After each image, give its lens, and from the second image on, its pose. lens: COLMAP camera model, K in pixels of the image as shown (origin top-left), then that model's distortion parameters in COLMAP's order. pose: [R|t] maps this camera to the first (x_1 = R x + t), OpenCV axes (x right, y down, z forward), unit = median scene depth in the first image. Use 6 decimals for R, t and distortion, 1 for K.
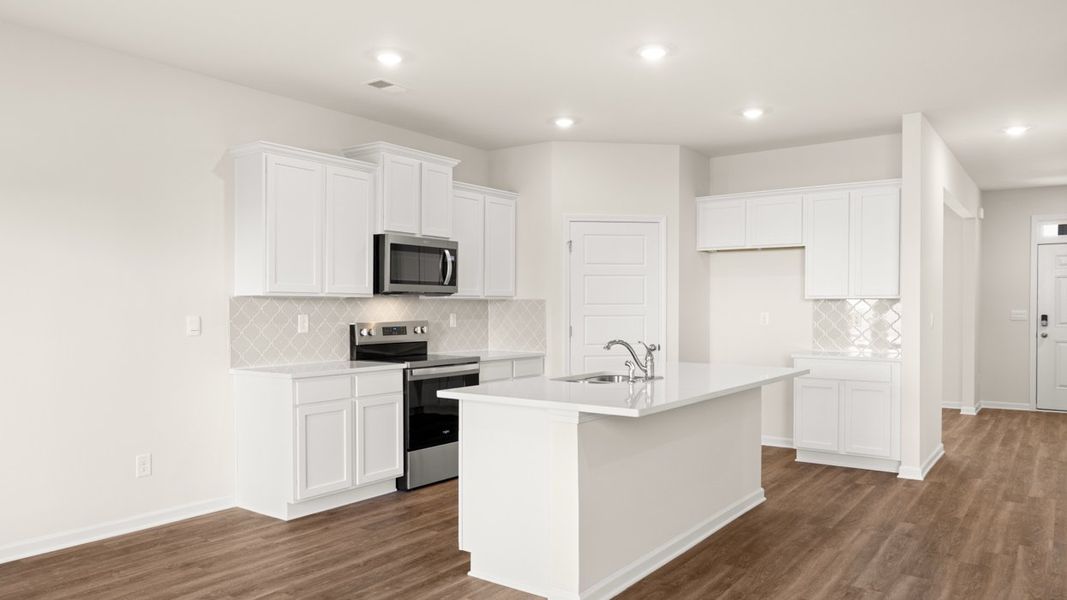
lens RADIAL K [[727.0, 0, 528.6], [0, 727.0, 308.1], [0, 0, 1]] dist [0.008726, 0.004348]
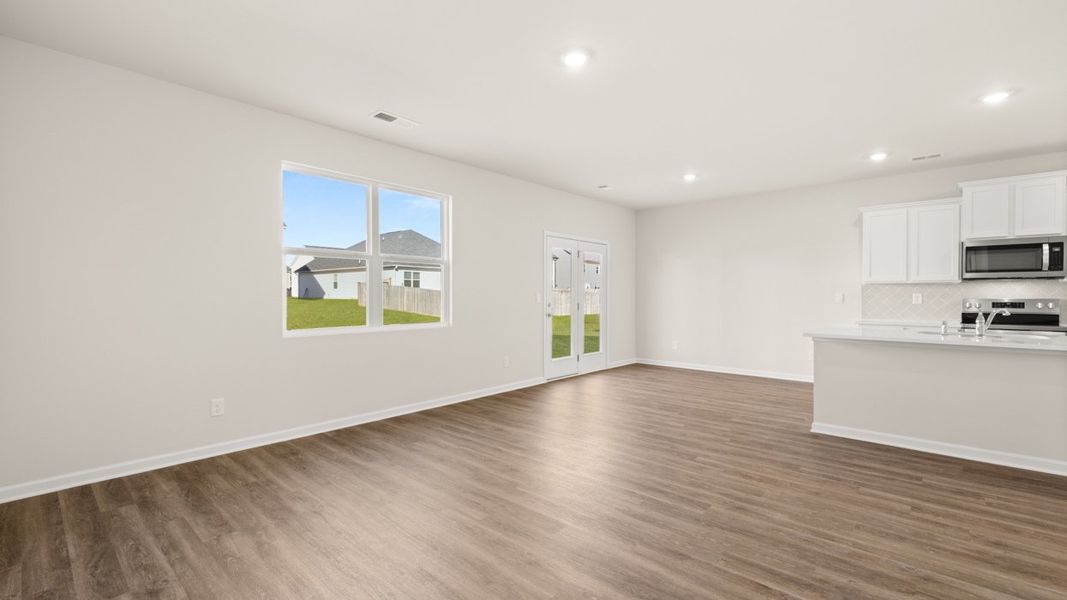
lens RADIAL K [[457.2, 0, 535.8], [0, 457.2, 304.6], [0, 0, 1]] dist [0.009622, -0.000025]
pose [[-0.097793, 0.020257, -0.995001, 0.783957], [-0.002509, 0.999785, 0.020601, 0.013820], [0.995204, 0.004511, -0.097721, 0.168110]]
